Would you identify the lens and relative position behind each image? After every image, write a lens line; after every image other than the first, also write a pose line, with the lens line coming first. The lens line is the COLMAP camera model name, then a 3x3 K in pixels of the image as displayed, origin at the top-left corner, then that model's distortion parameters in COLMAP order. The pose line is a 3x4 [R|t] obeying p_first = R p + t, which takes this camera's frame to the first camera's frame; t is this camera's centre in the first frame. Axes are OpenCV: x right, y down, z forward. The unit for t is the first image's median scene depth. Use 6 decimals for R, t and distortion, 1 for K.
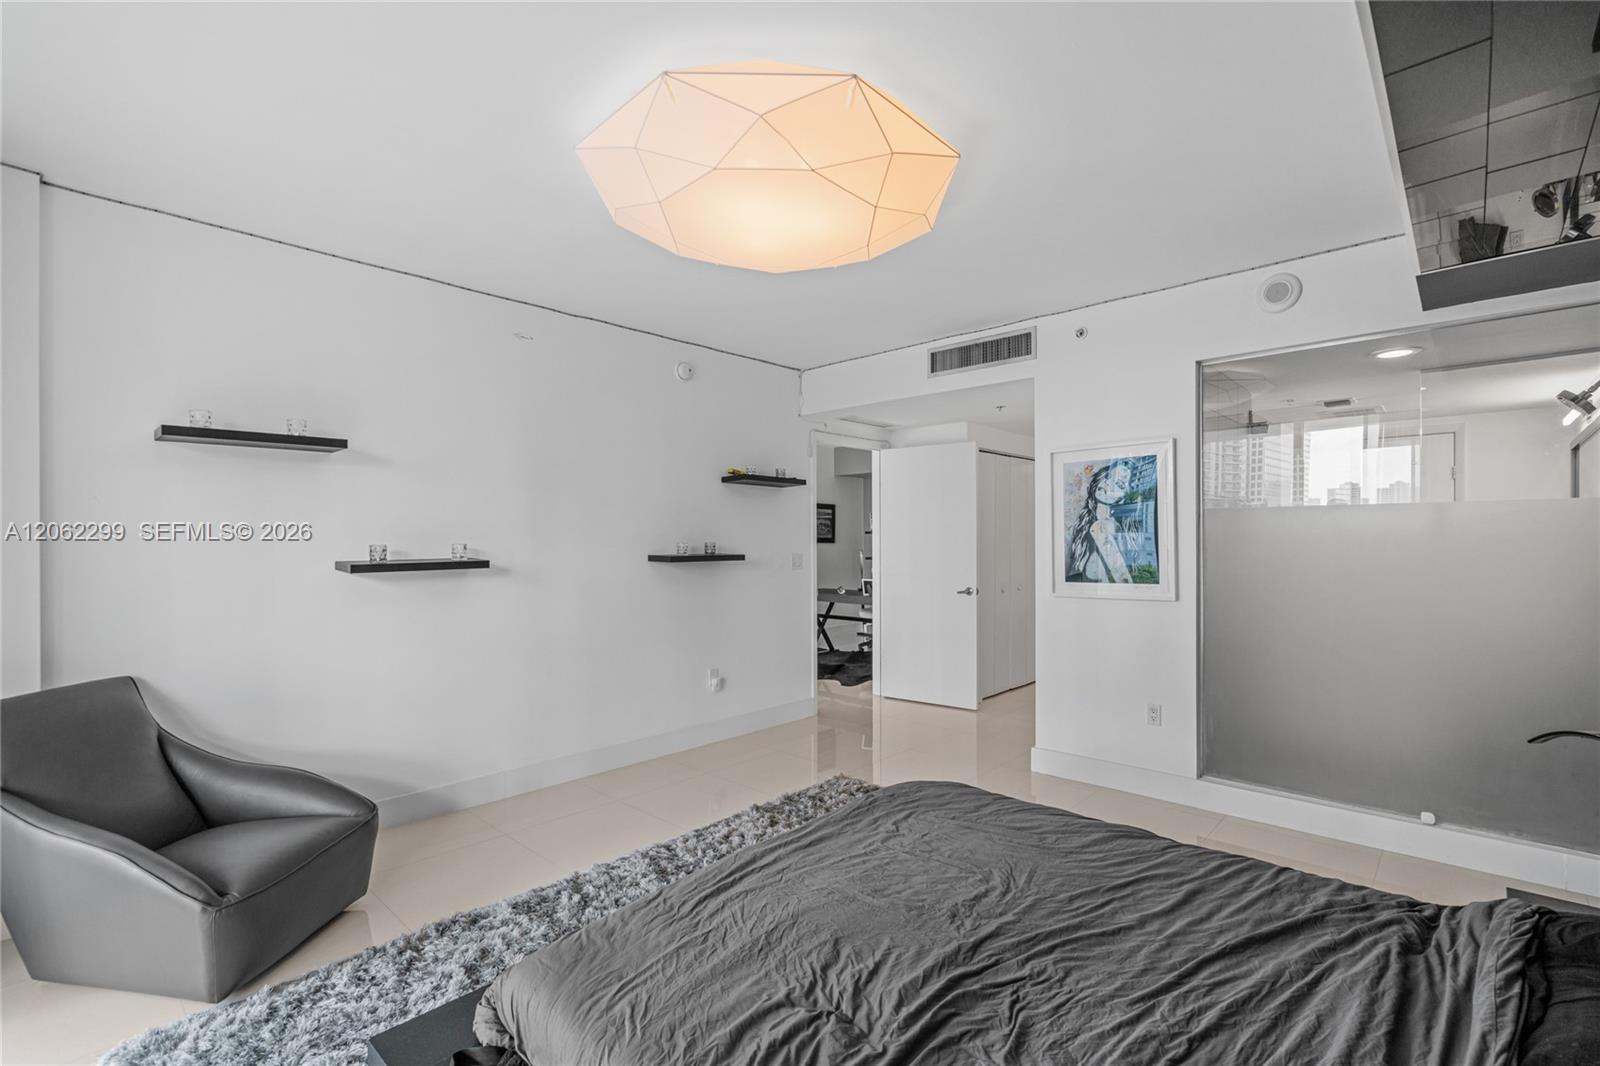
lens RADIAL K [[734.5, 0, 801.3], [0, 734.5, 527.2], [0, 0, 1]] dist [-0.003456, 0.000764]
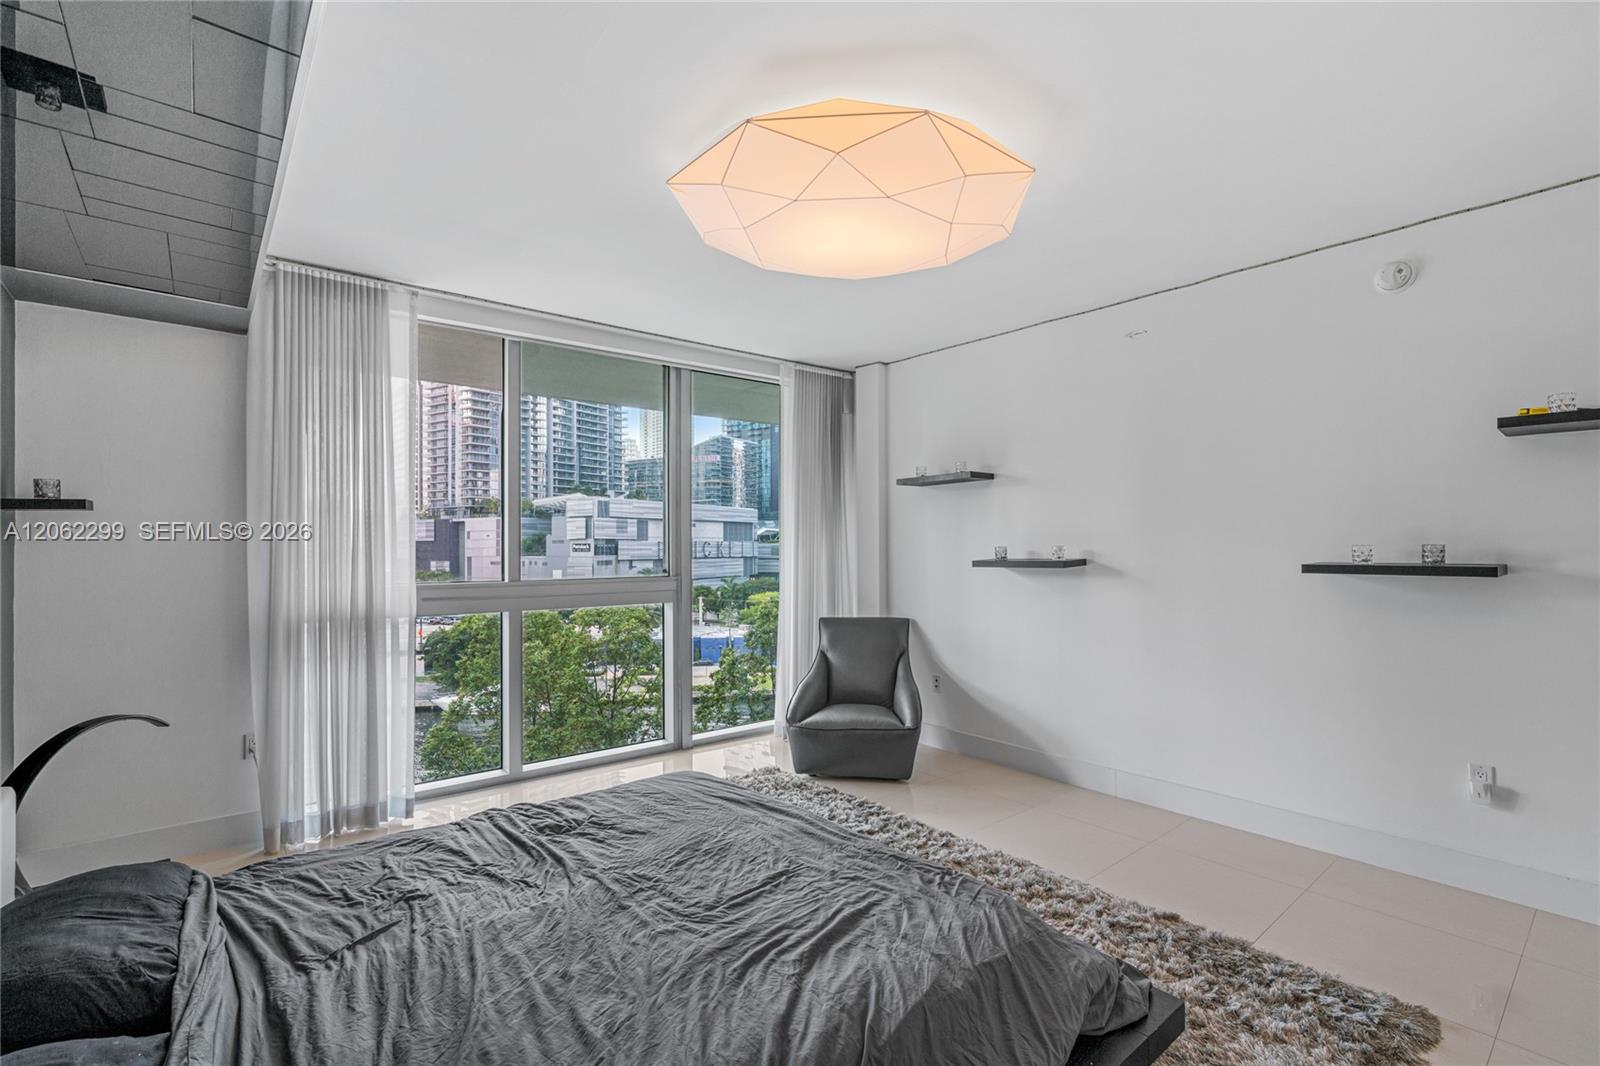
lens RADIAL K [[725.0, 0, 801.2], [0, 725.0, 539.0], [0, 0, 1]] dist [-0.003105, 0.000470]
pose [[-0.133154, -0.004960, -0.991083, 0.692258], [0.022027, 0.999726, -0.007962, 0.012422], [0.990851, -0.022891, -0.133008, 0.752307]]
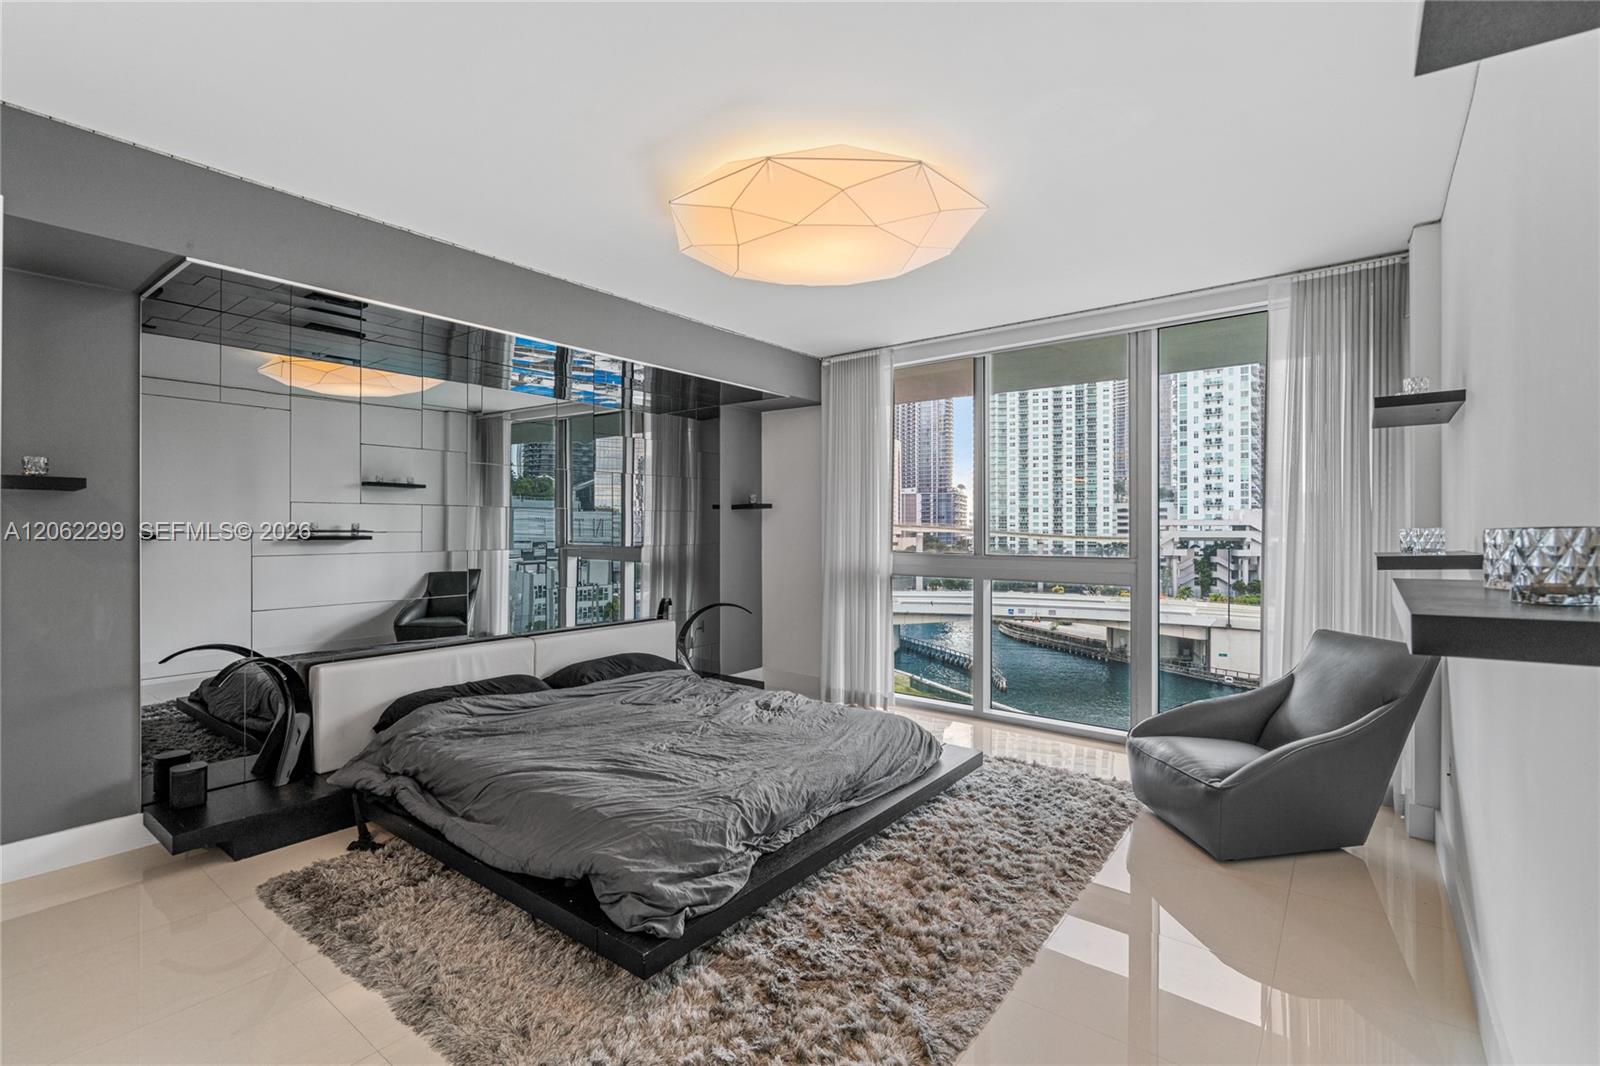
lens RADIAL K [[720.8, 0, 805.7], [0, 720.8, 525.5], [0, 0, 1]] dist [-0.011061, 0.005123]
pose [[-0.996284, 0.004249, -0.086025, 0.073217], [0.006023, 0.999774, -0.020373, 0.030062], [0.085919, -0.020816, -0.996085, 1.501378]]
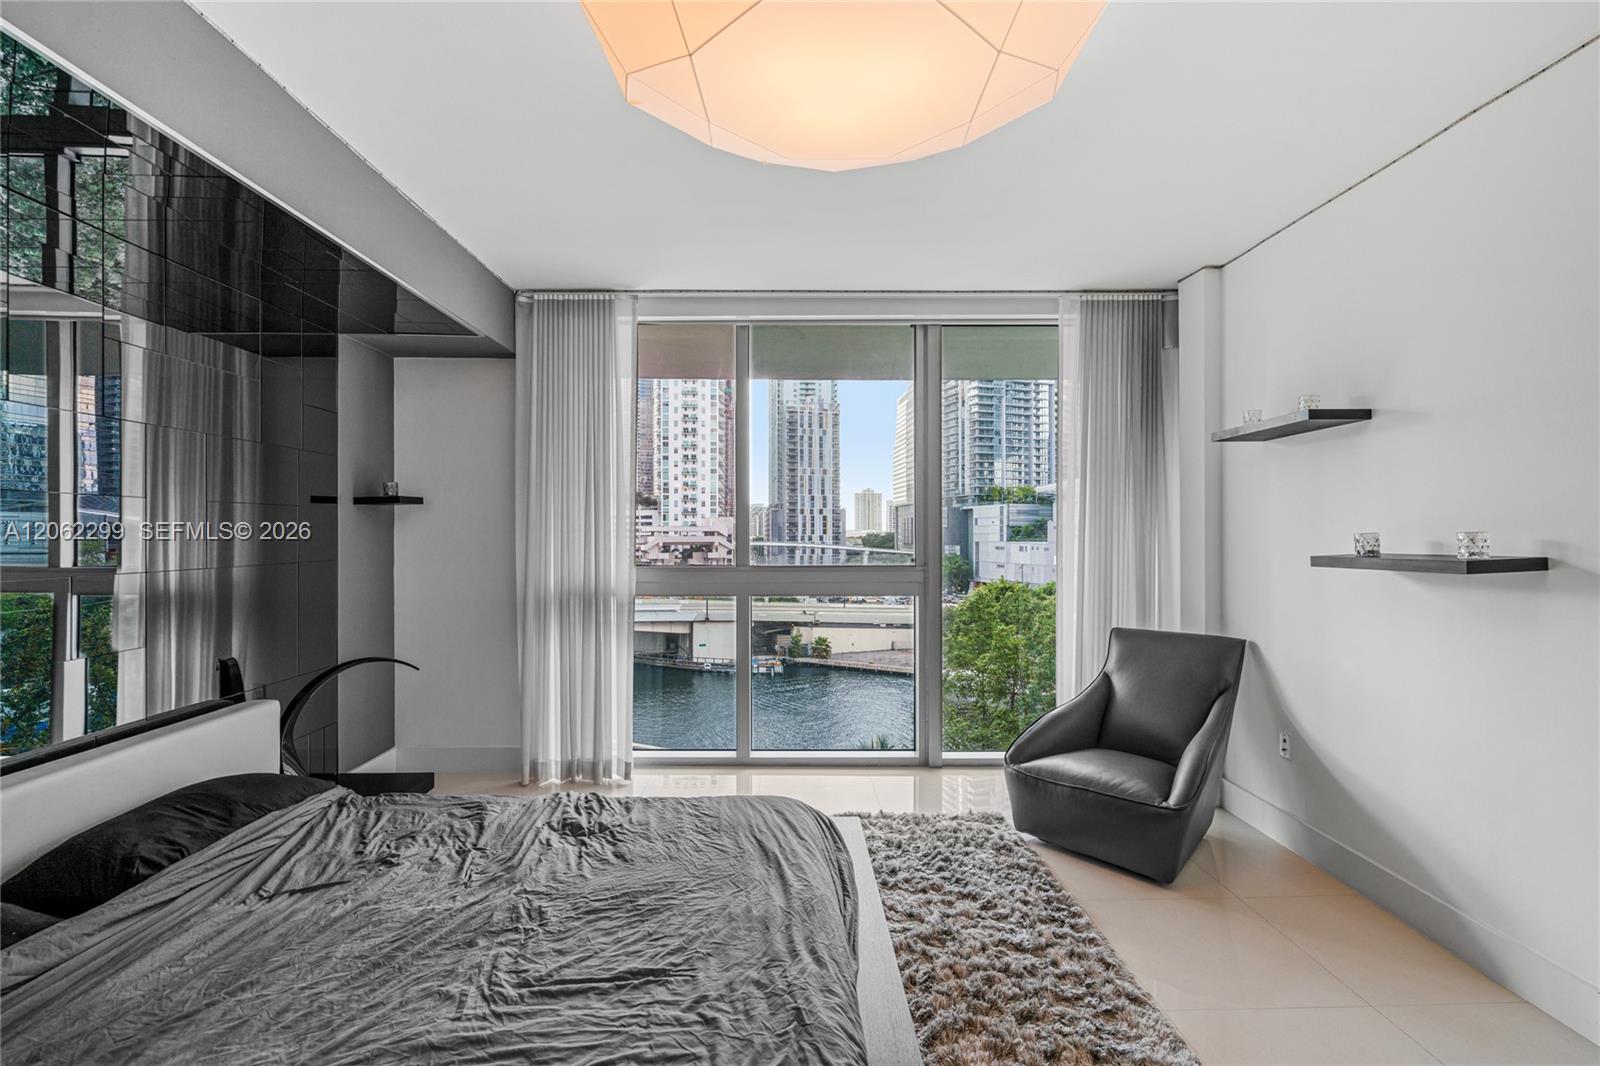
lens RADIAL K [[717.5, 0, 802.0], [0, 717.5, 529.5], [0, 0, 1]] dist [-0.010463, 0.006823]
pose [[-0.722600, 0.001815, -0.691264, 0.337030], [0.016642, 0.999752, -0.014772, 0.020533], [0.691066, -0.022178, -0.722451, 1.035610]]
